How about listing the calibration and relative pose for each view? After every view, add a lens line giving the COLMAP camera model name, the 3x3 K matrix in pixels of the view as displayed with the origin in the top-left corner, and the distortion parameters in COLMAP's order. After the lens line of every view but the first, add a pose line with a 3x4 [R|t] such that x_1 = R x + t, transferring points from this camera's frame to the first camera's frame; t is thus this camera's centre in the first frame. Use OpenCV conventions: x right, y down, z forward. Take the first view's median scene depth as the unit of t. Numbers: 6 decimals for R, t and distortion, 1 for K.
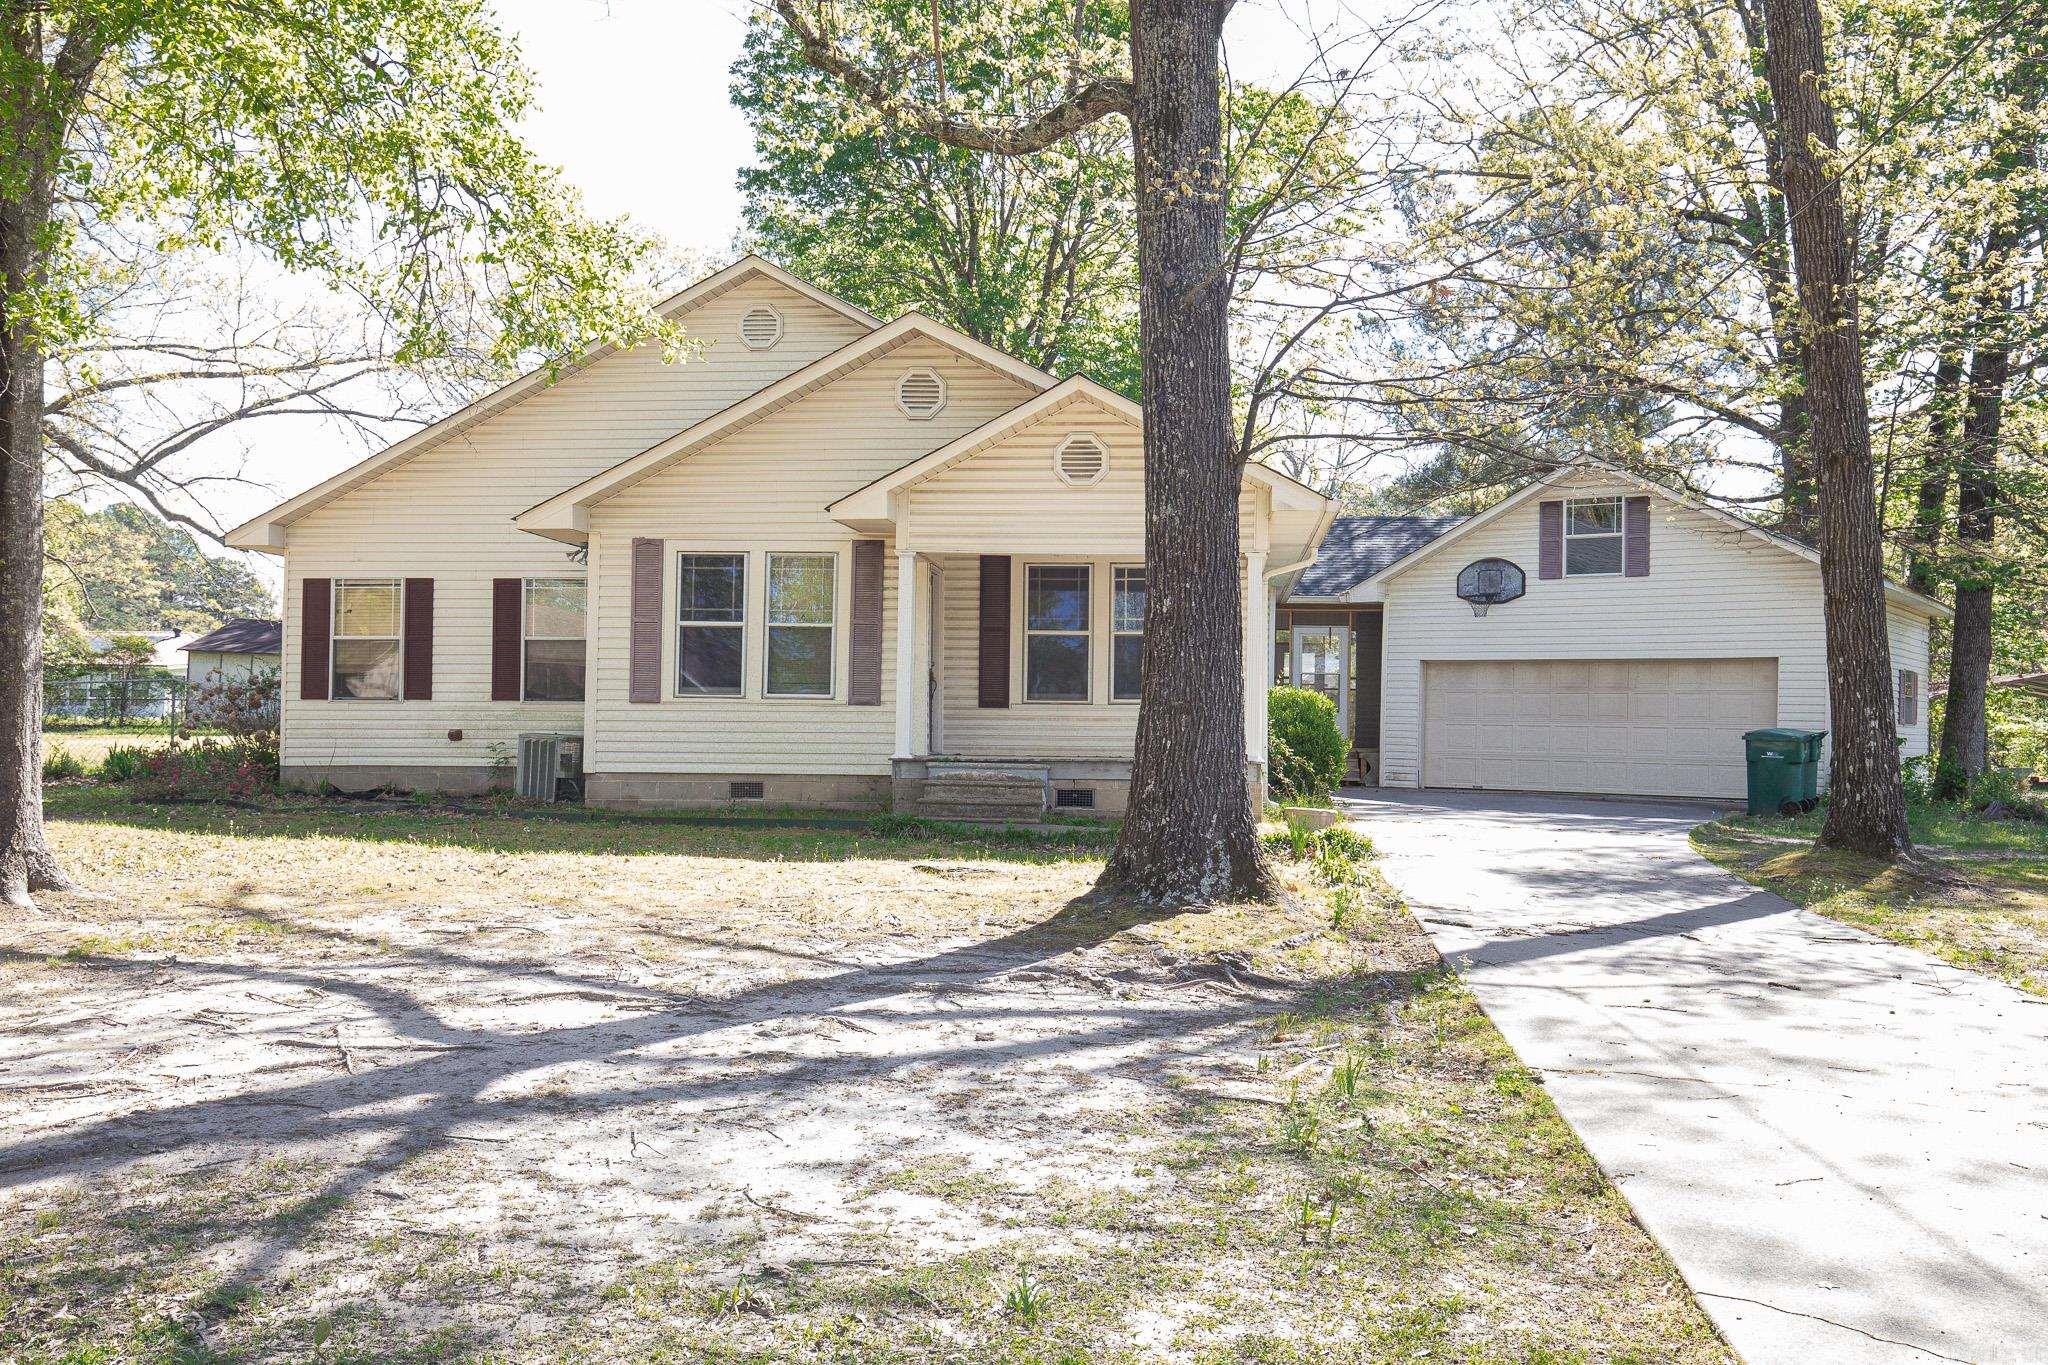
lens RADIAL K [[1931.8, 0, 1061.4], [0, 1931.8, 675.8], [0, 0, 1]] dist [0.009666, 0.003402]
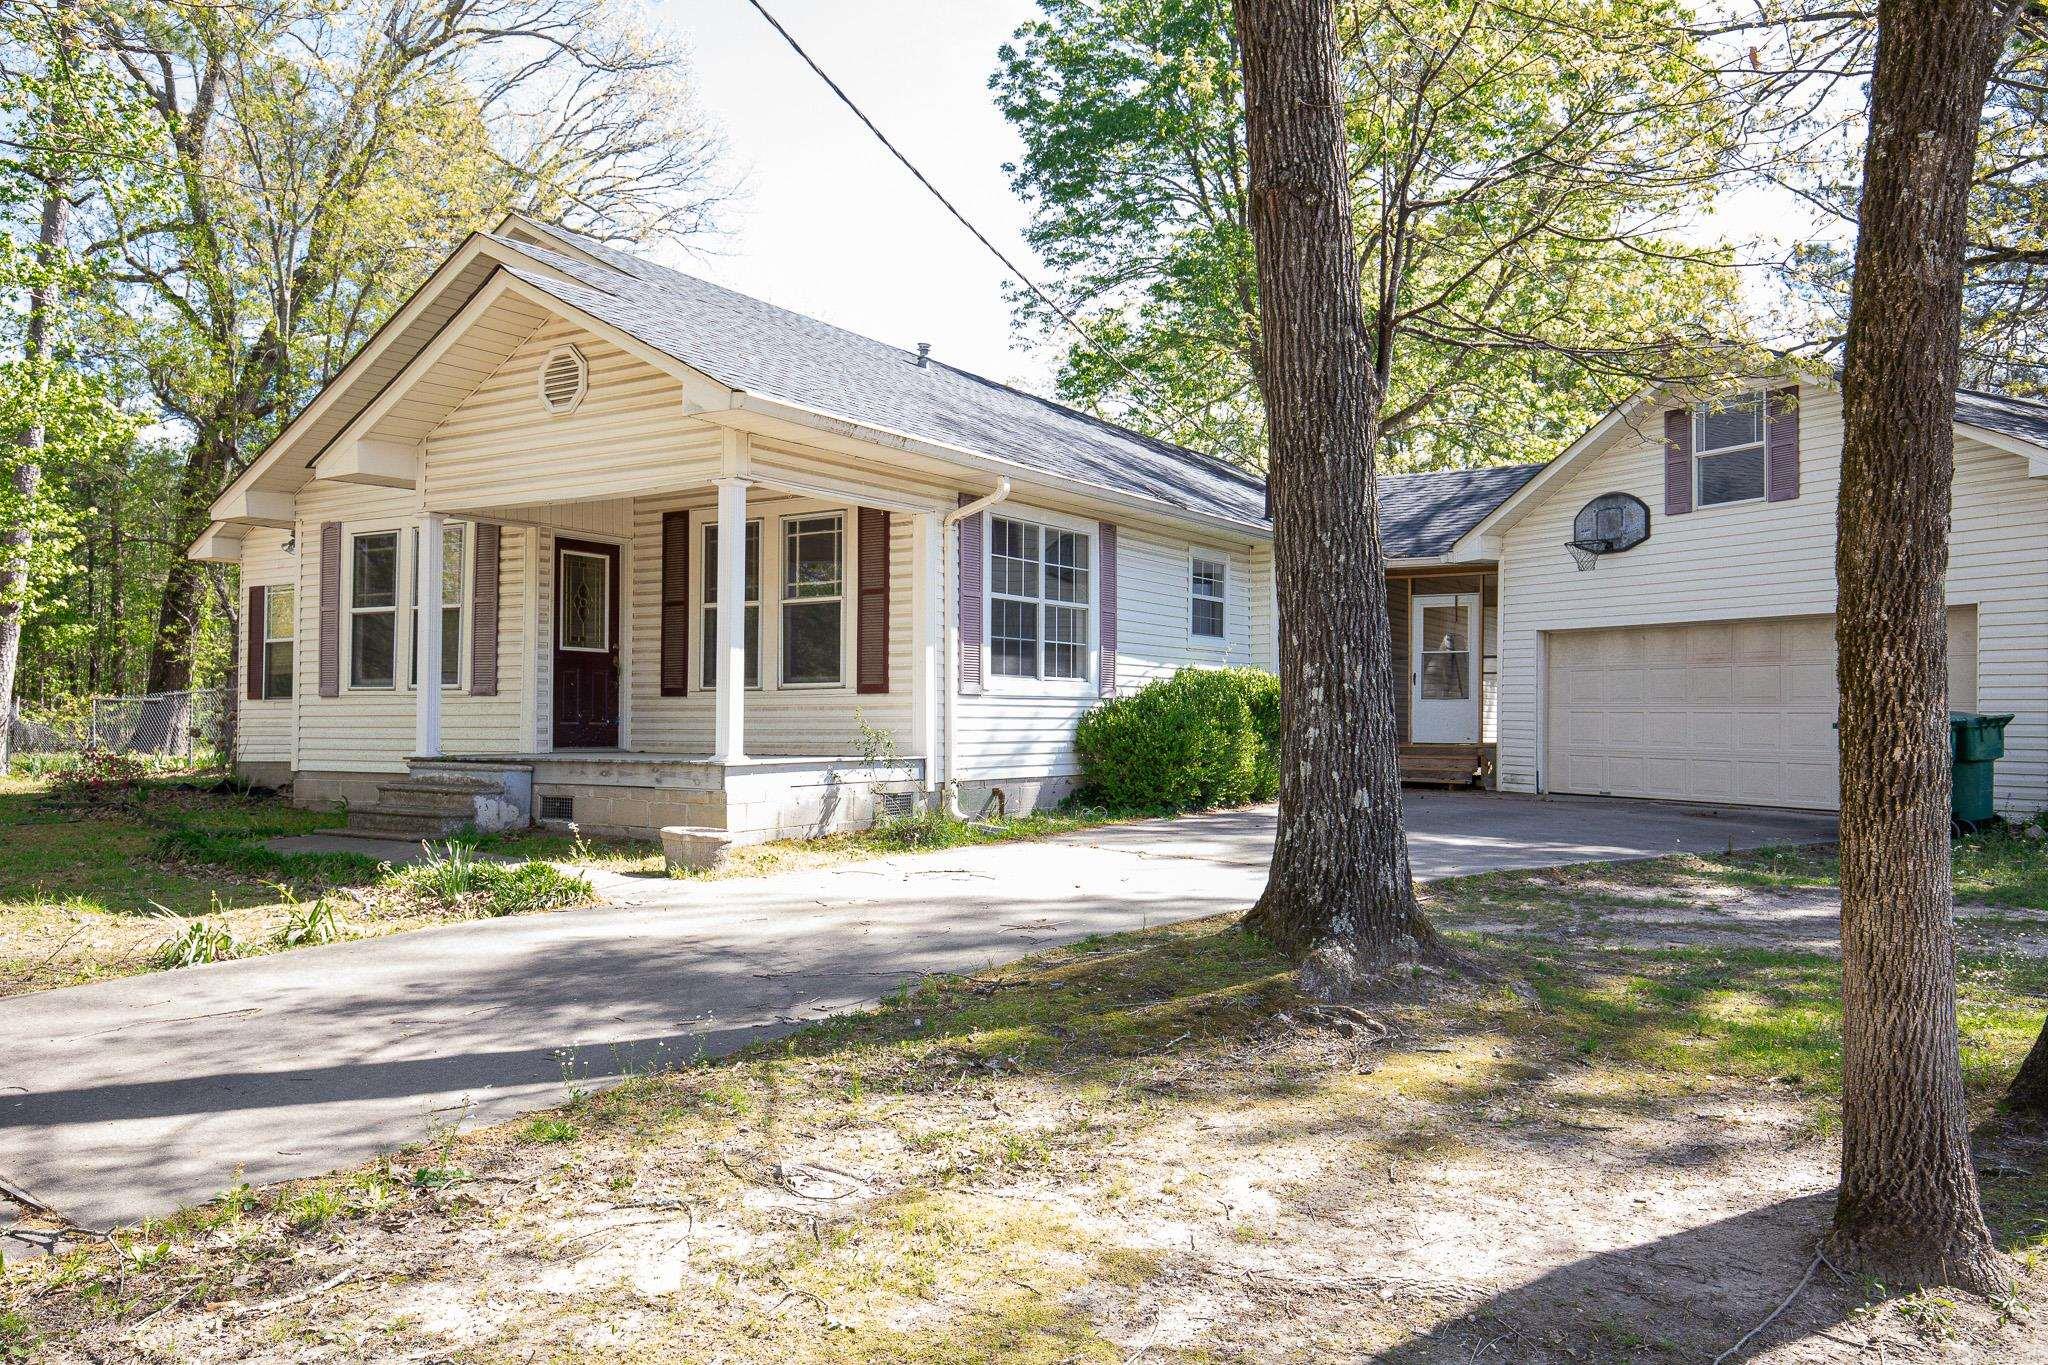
lens RADIAL K [[1601.5, 0, 1021.9], [0, 1601.5, 683.7], [0, 0, 1]] dist [0.006460, 0.002101]
pose [[0.879775, -0.020448, -0.474951, 0.414978], [0.020227, 0.999780, -0.005576, 0.017129], [0.474960, -0.004701, 0.879995, 0.437491]]
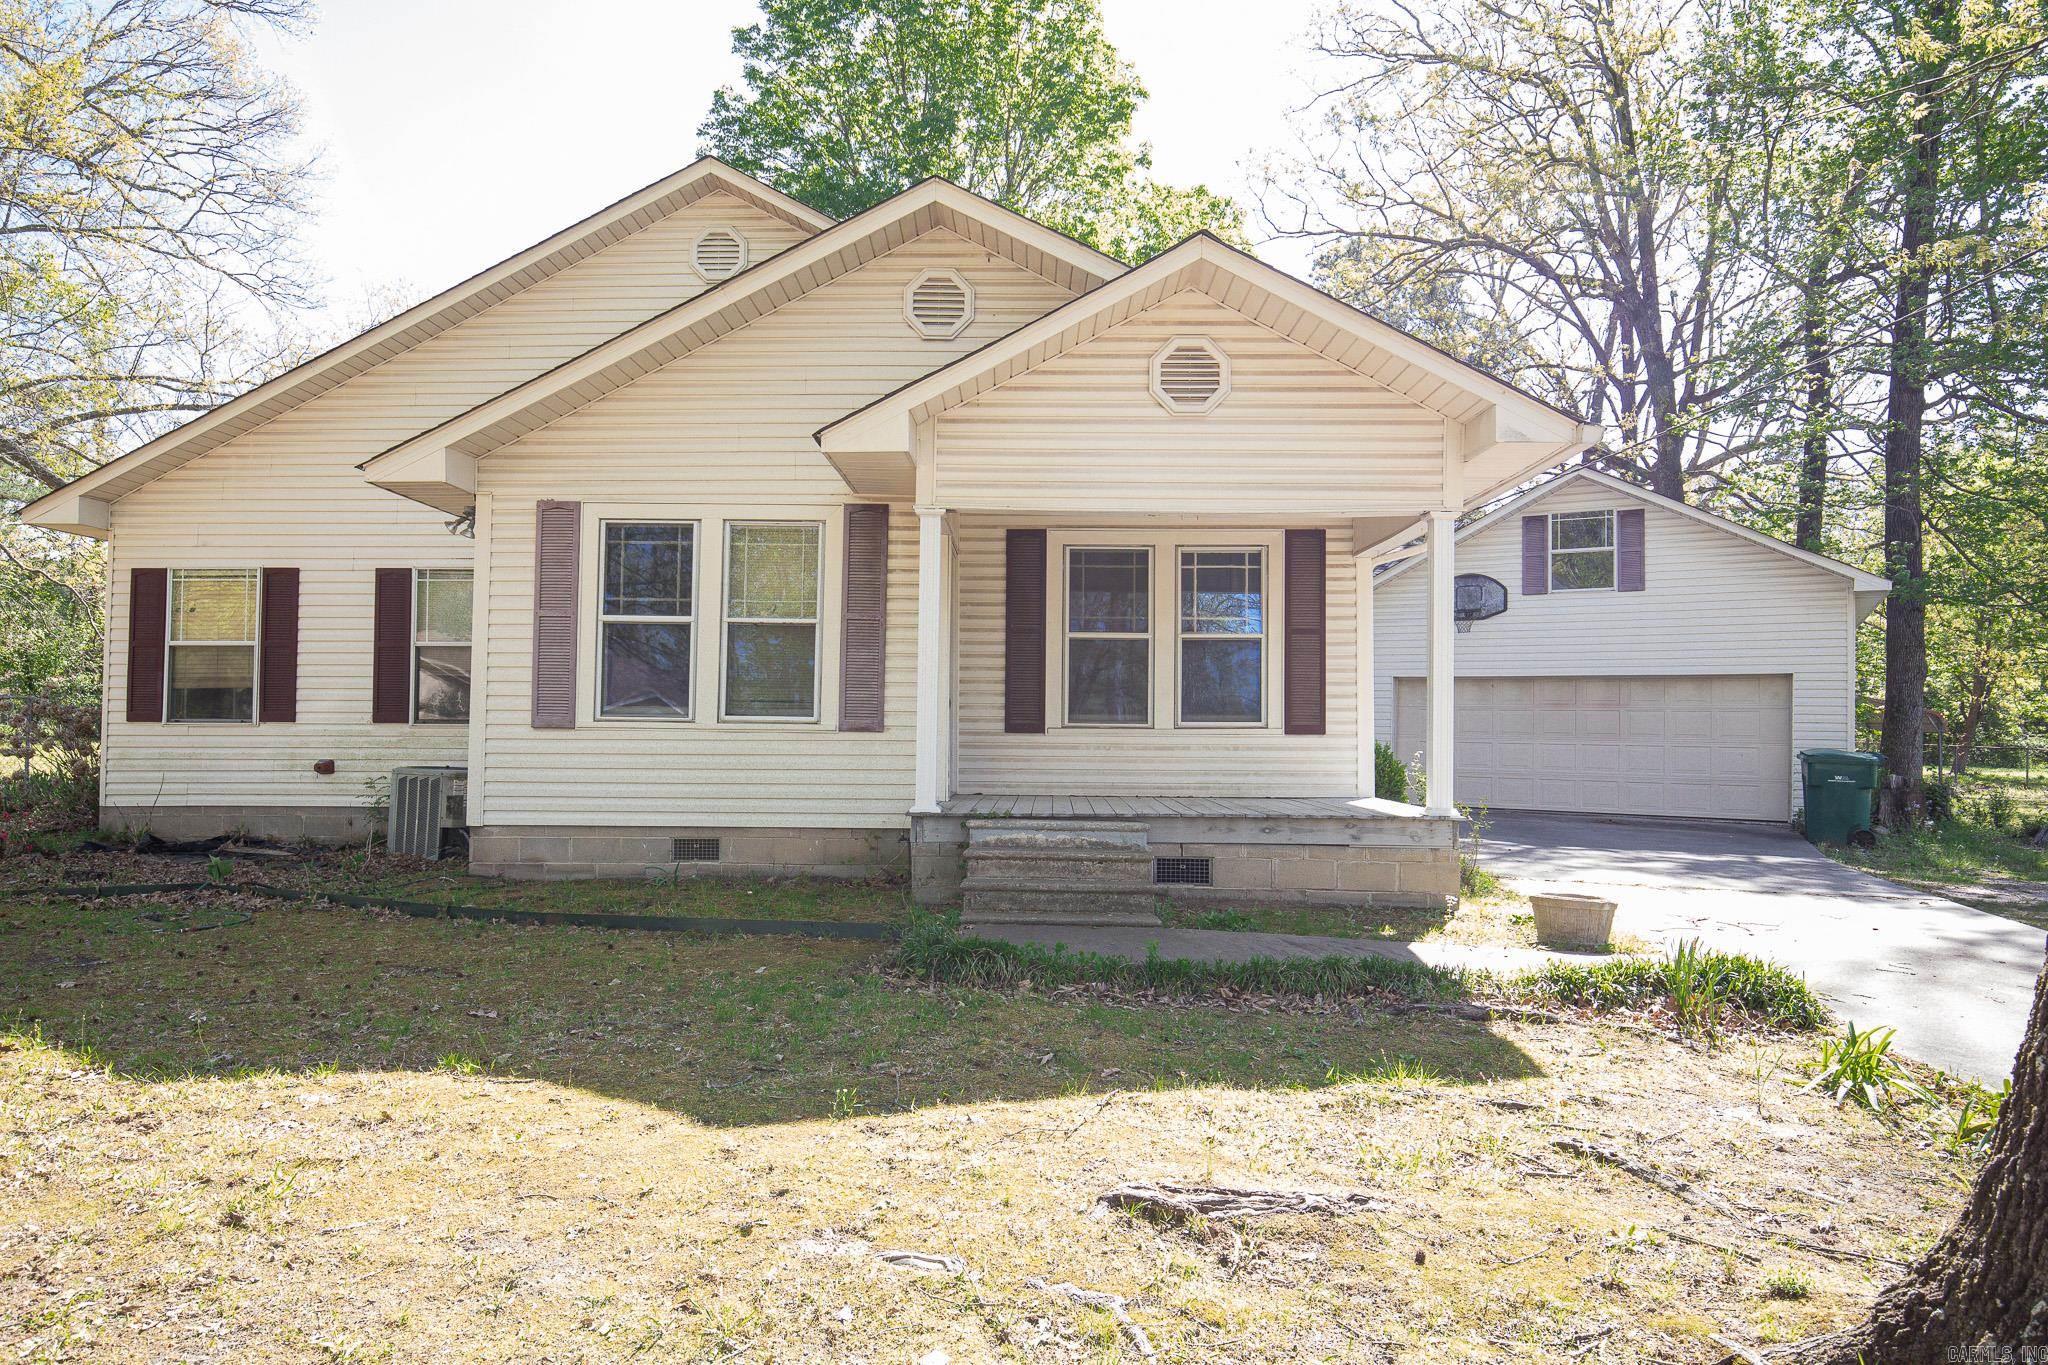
lens RADIAL K [[1284.6, 0, 1024.0], [0, 1284.6, 682.5], [0, 0, 1]] dist [-0.006242, -0.001514]
pose [[0.997461, 0.000738, 0.071212, -0.068887], [-0.000071, 0.999956, -0.009361, 0.001246], [-0.071216, 0.009332, 0.997417, 0.471560]]
